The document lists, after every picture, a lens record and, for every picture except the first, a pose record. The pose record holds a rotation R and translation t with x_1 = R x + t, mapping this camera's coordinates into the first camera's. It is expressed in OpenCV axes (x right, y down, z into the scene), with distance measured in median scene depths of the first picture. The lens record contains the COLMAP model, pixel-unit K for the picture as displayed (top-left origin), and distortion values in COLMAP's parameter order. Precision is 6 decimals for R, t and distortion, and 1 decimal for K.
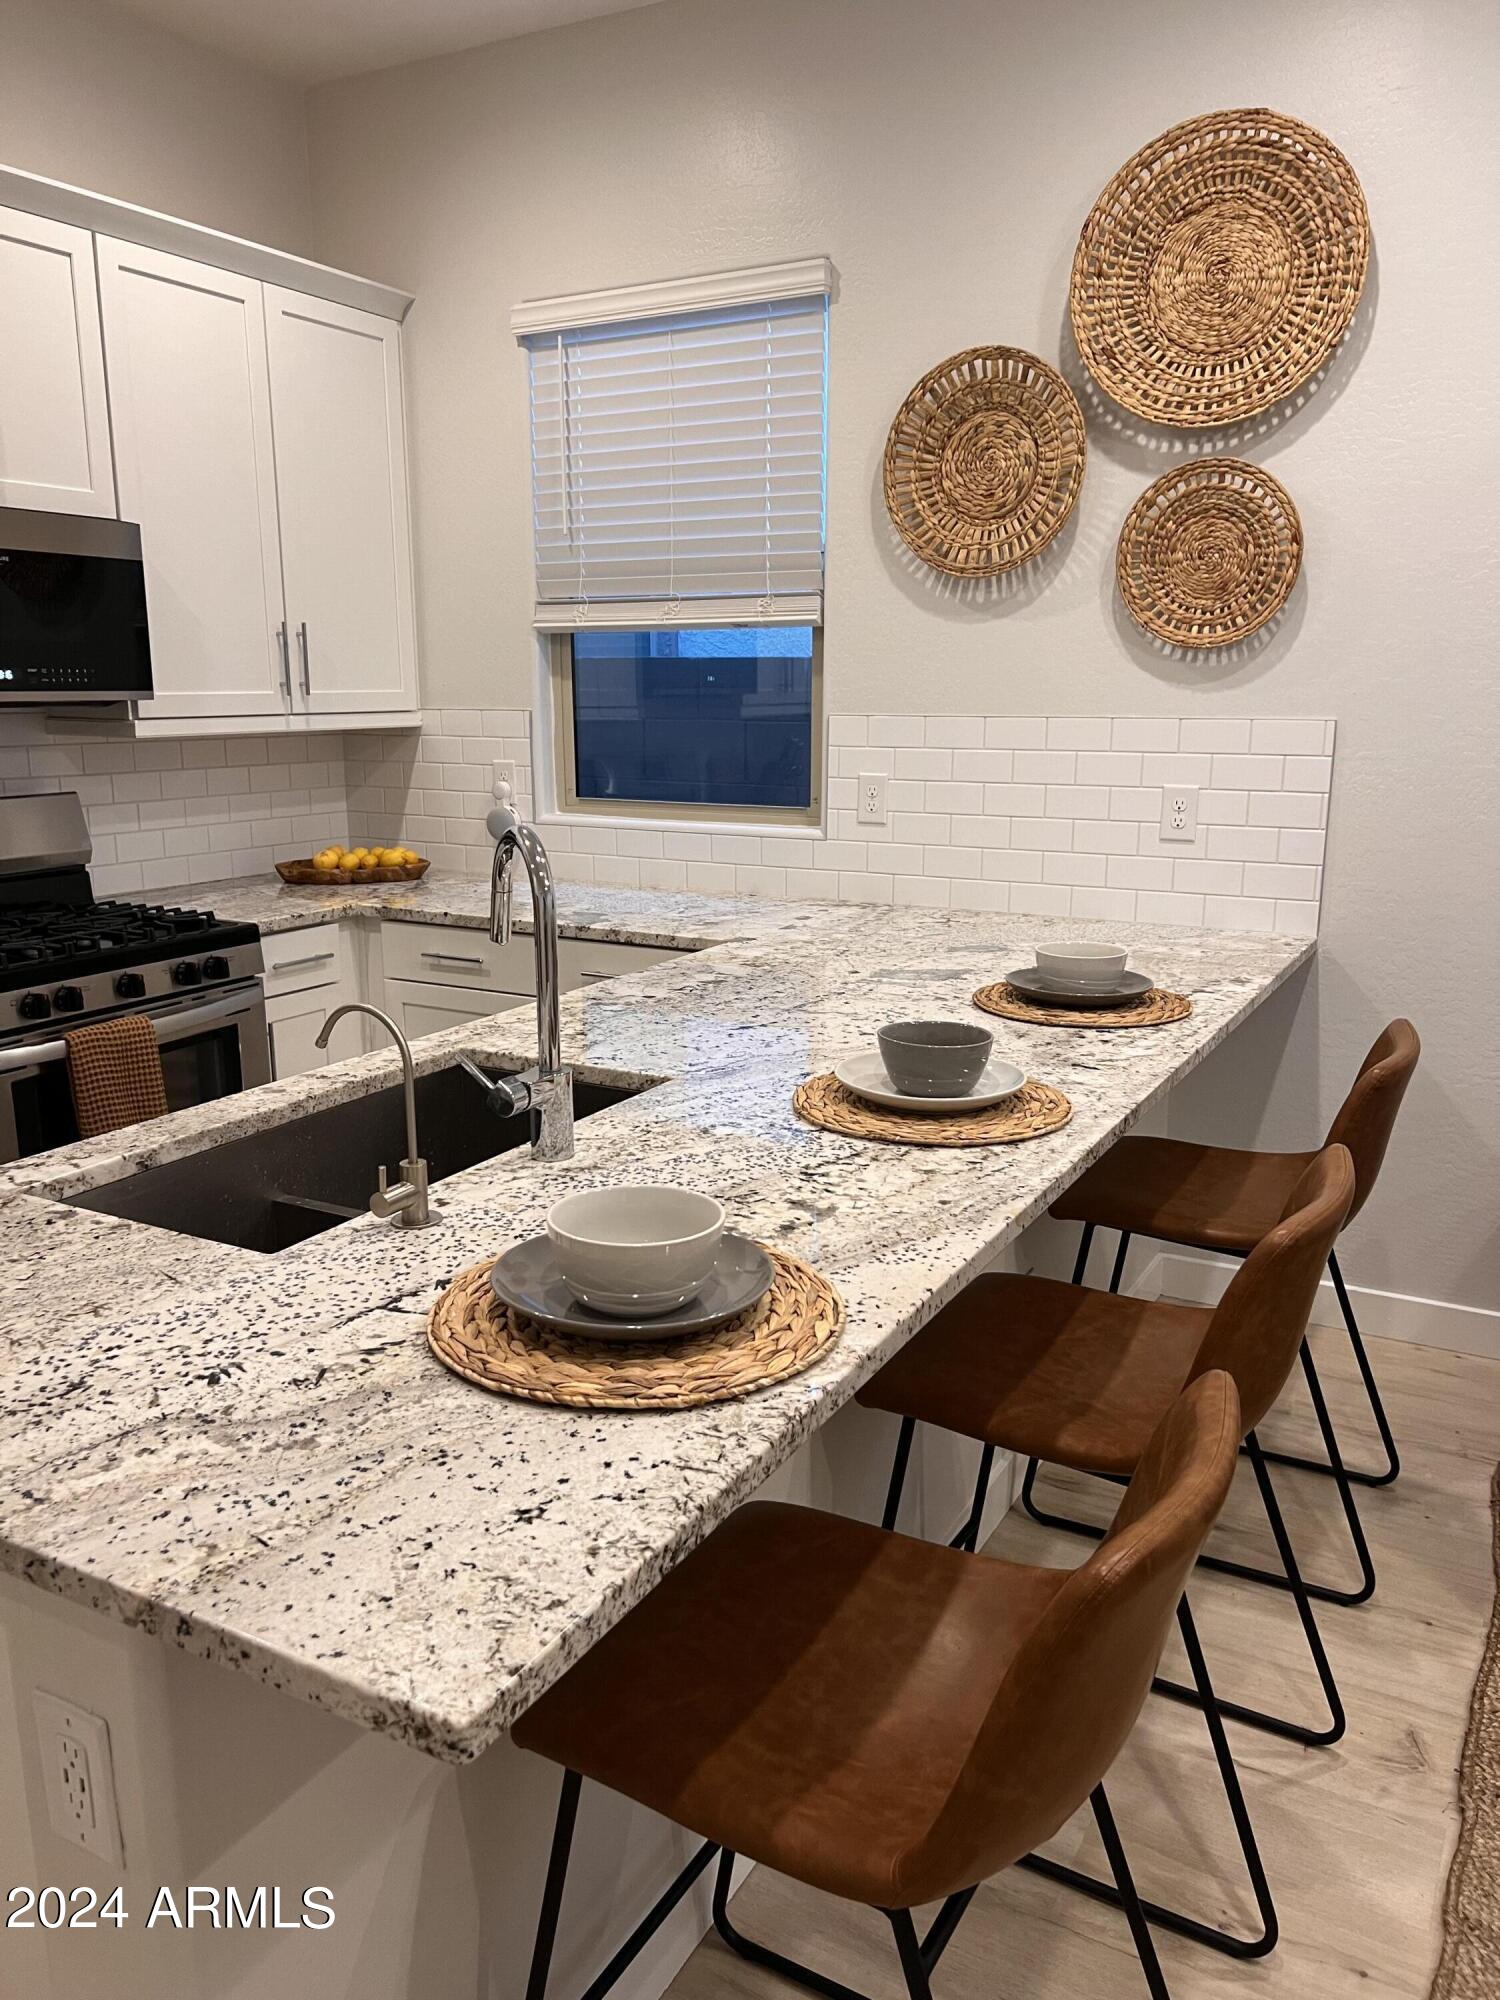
lens RADIAL K [[1504.5, 0, 739.0], [0, 1504.5, 1016.6], [0, 0, 1]] dist [0.045713, -0.048071]
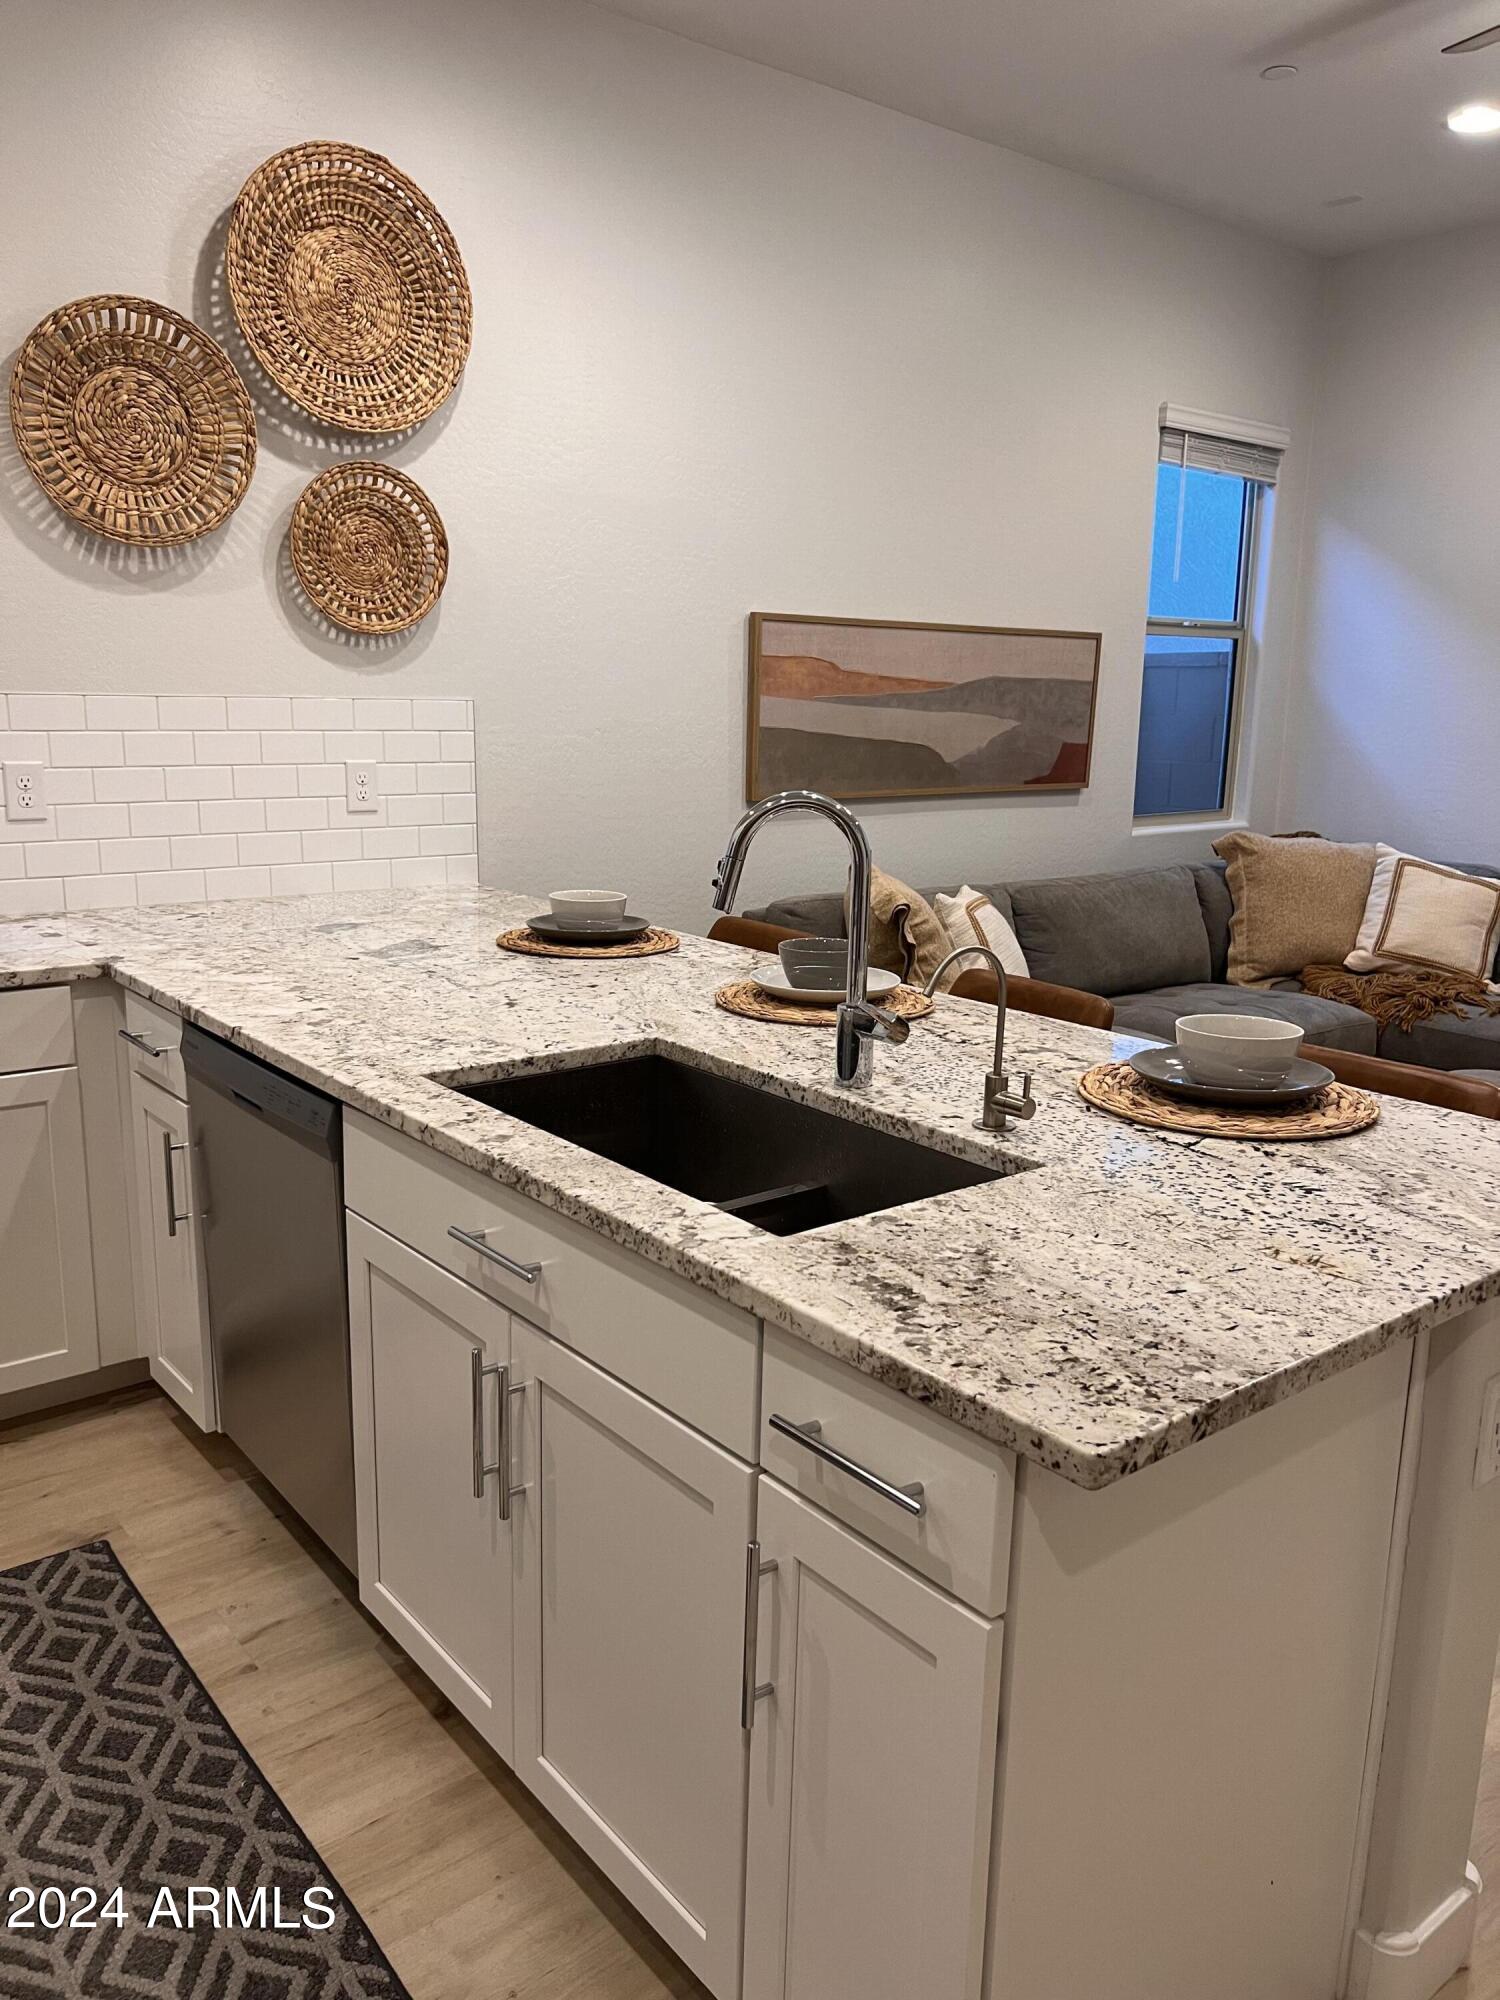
lens RADIAL K [[1504.5, 0, 759.4], [0, 1504.5, 1017.8], [0, 0, 1]] dist [0.045713, -0.048071]
pose [[0.376467, -0.191871, 0.906343, -0.607549], [0.185531, 0.974114, 0.129154, -0.059036], [-0.907662, 0.119532, 0.402320, 0.320290]]
